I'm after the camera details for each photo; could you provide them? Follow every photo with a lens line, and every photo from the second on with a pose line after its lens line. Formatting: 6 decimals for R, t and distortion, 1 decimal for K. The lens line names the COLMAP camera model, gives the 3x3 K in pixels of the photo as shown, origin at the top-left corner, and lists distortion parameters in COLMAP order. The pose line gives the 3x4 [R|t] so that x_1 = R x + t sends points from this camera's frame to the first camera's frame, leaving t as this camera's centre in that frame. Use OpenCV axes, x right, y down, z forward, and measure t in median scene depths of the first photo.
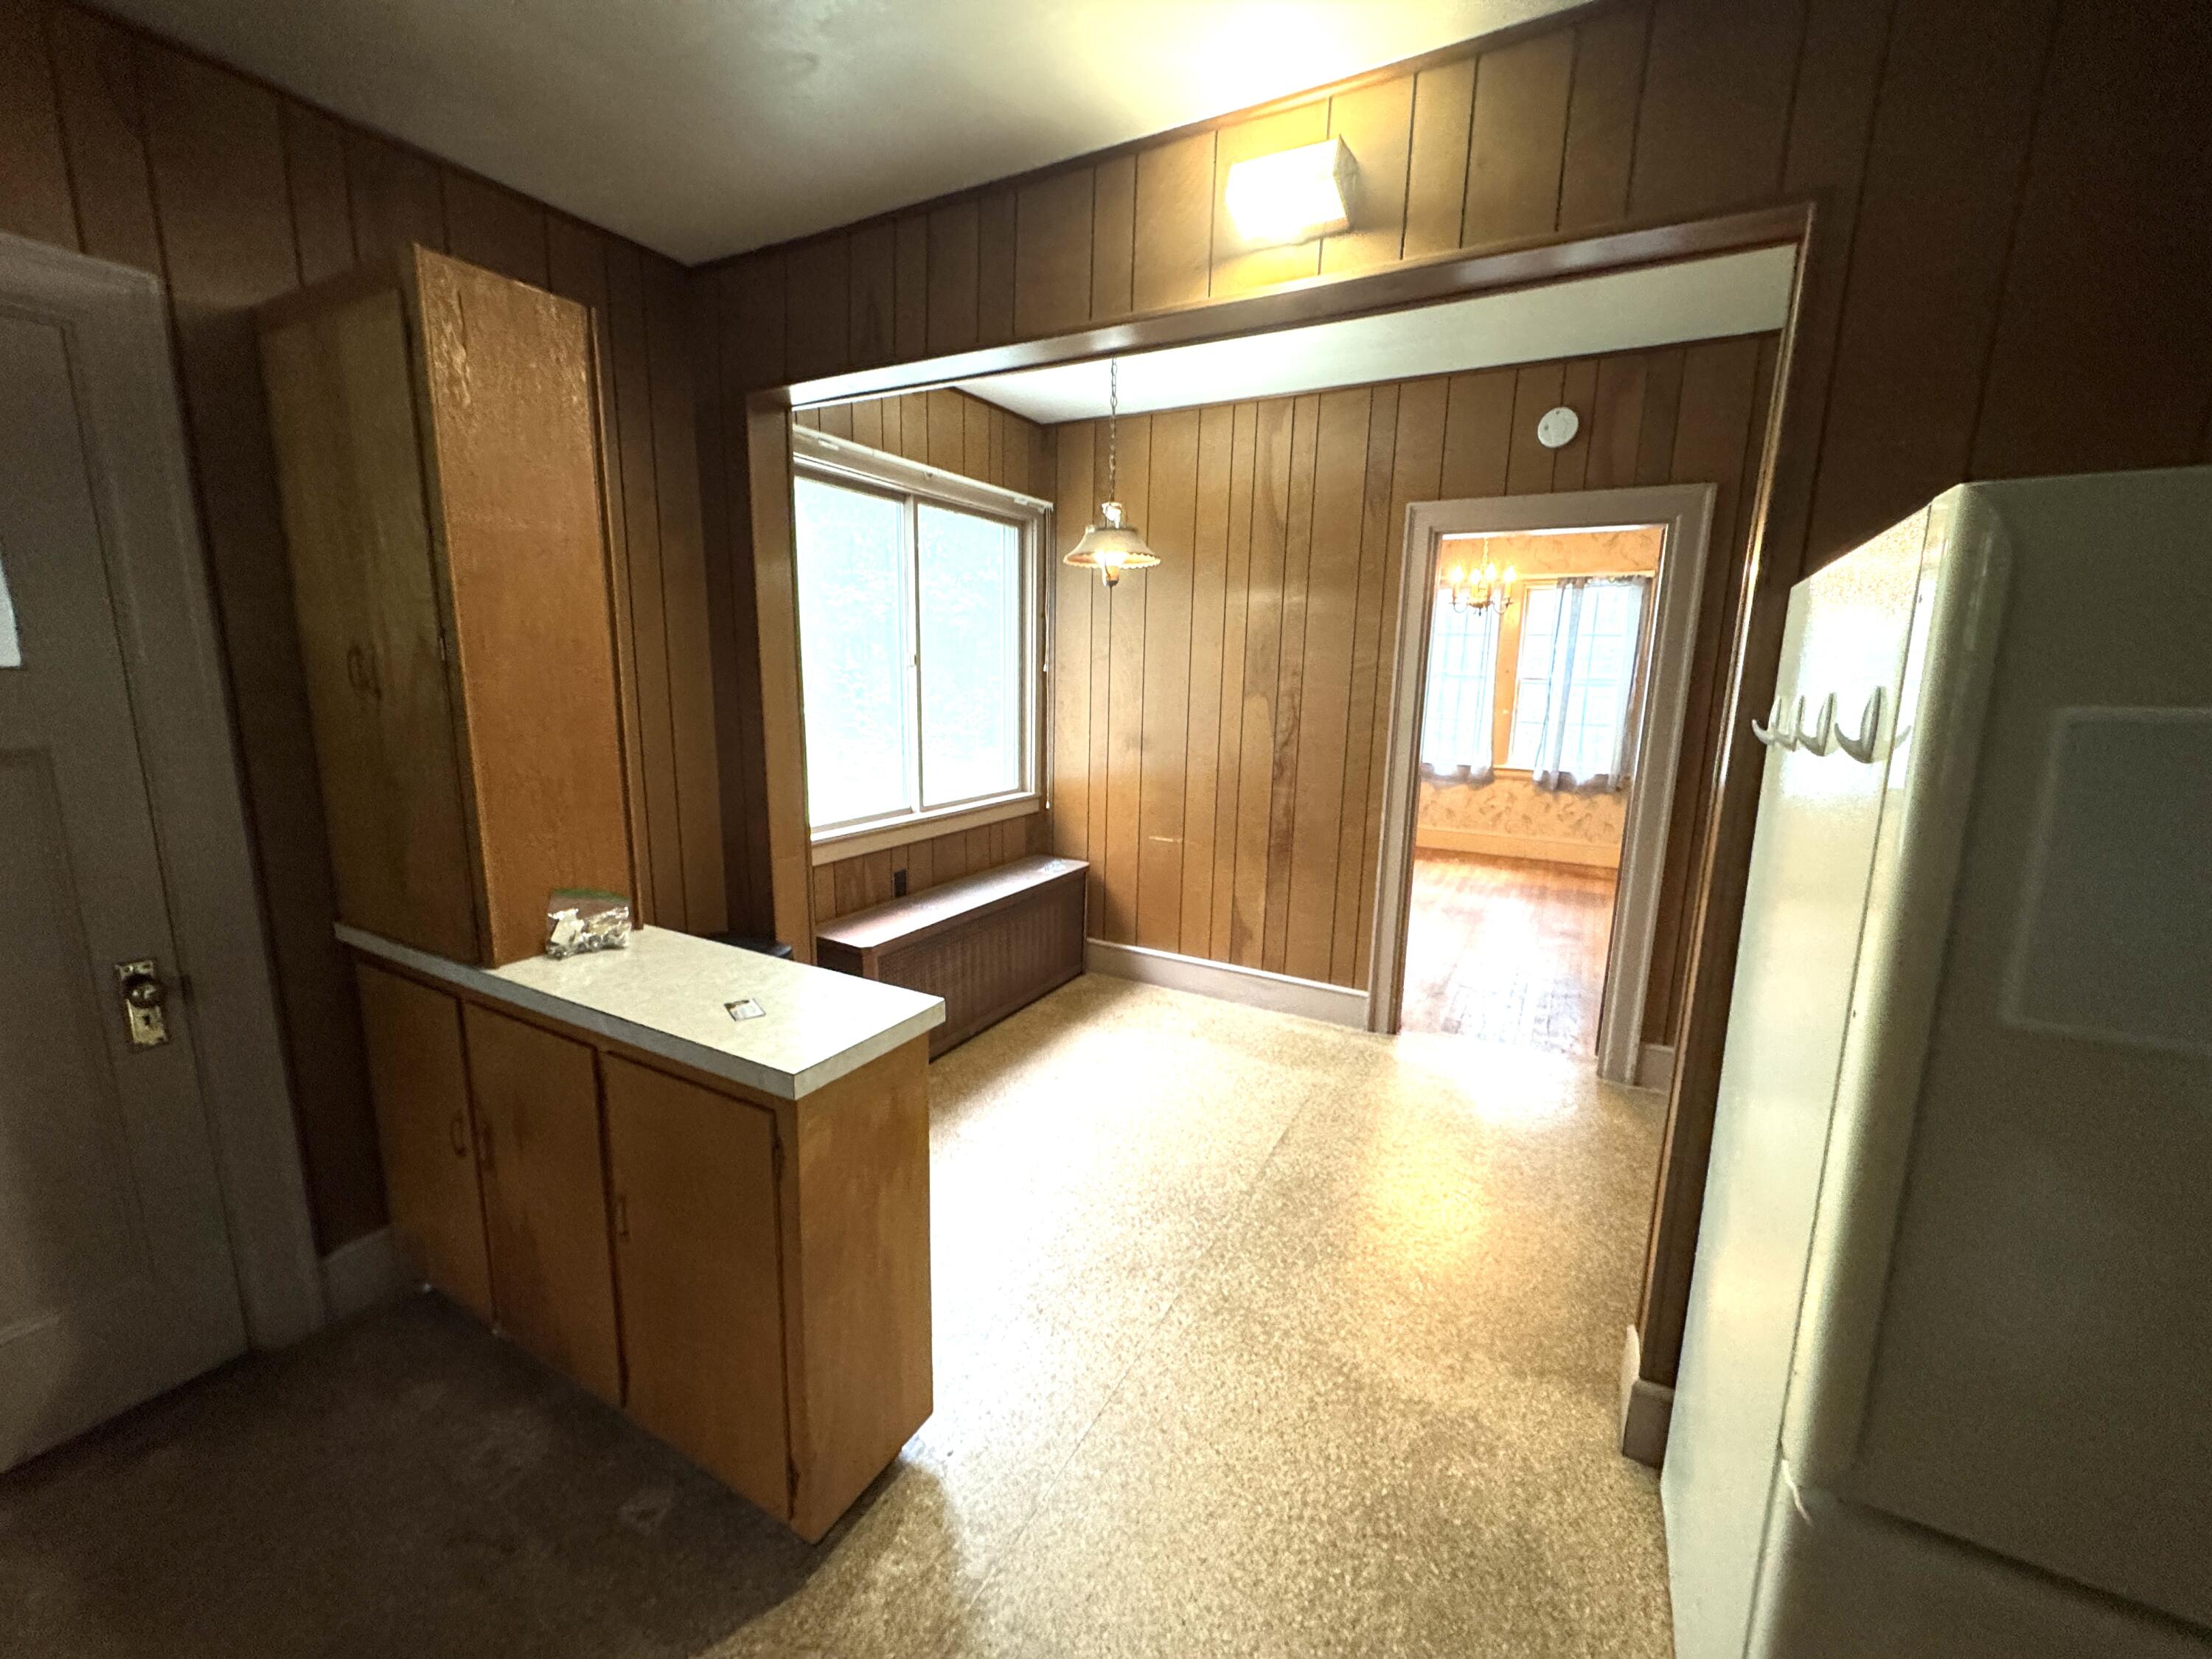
lens RADIAL K [[885.7, 0, 1103.6], [0, 885.7, 828.9], [0, 0, 1]] dist [-0.001093, 0.000790]
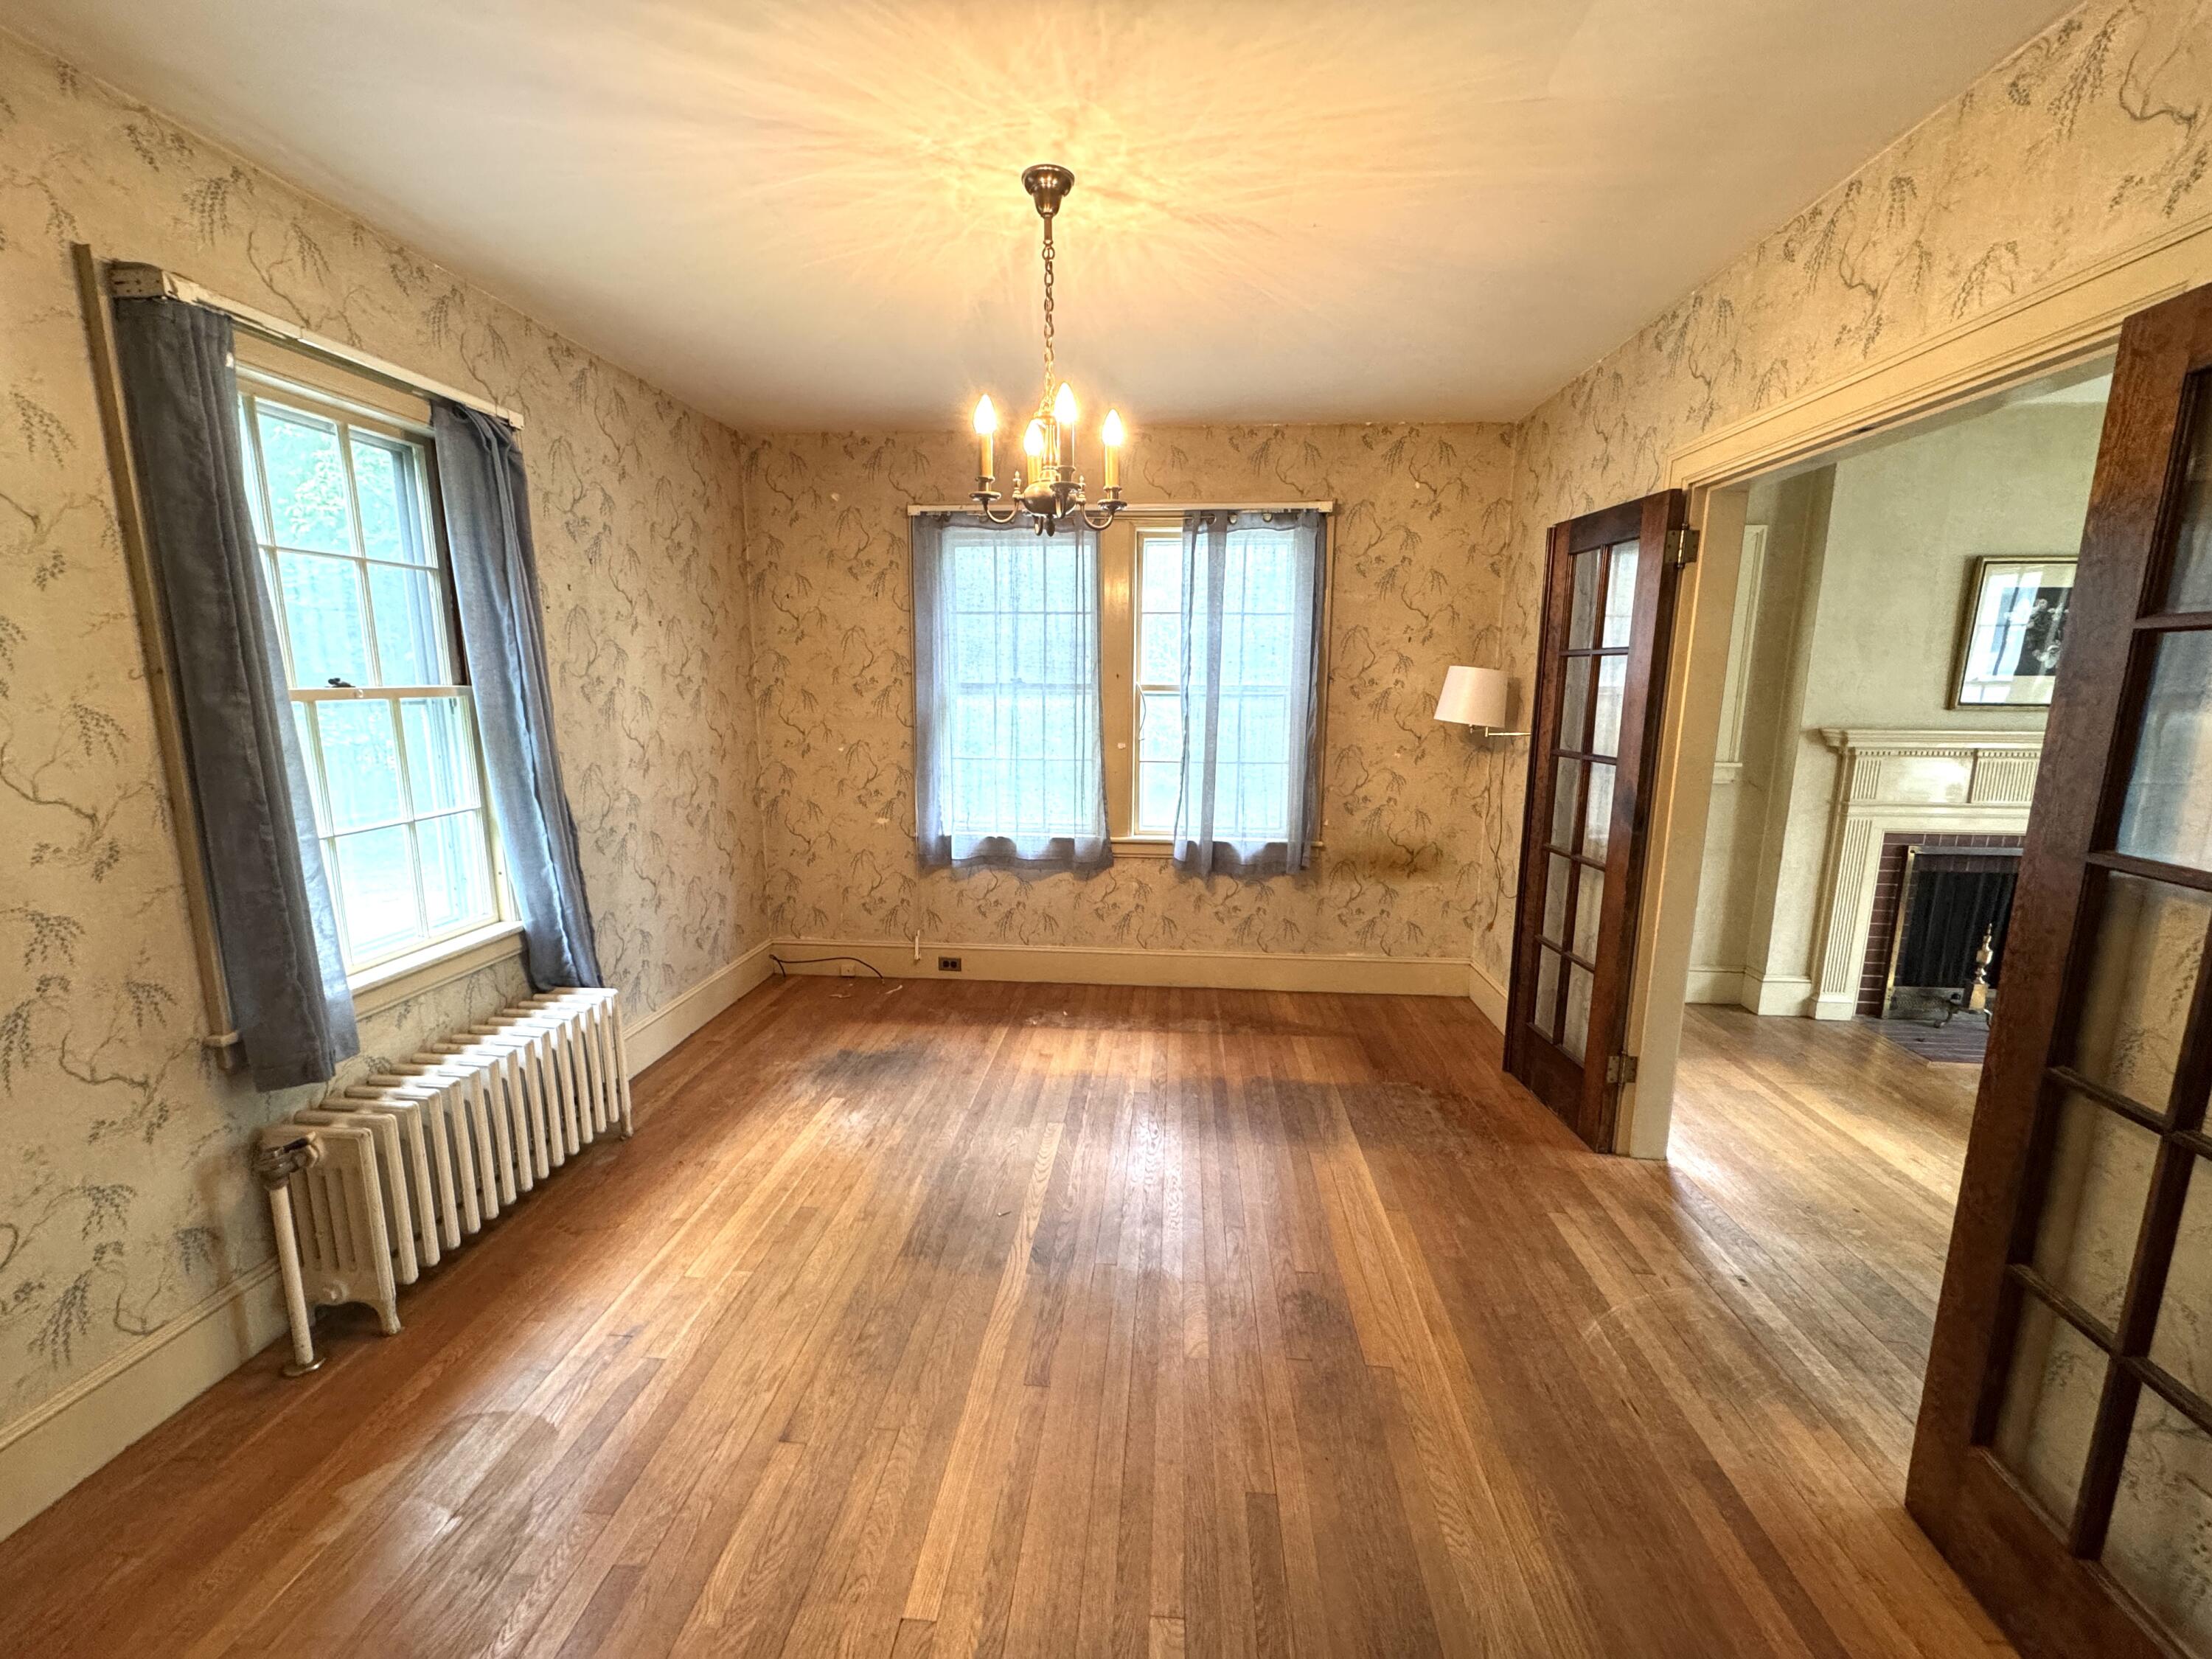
lens RADIAL K [[885.7, 0, 1103.6], [0, 885.7, 828.9], [0, 0, 1]] dist [-0.001093, 0.000790]
pose [[0.913999, -0.084519, 0.396816, 0.209995], [0.089010, 0.996005, 0.007122, -0.083881], [-0.395833, 0.028811, 0.917870, 0.476559]]
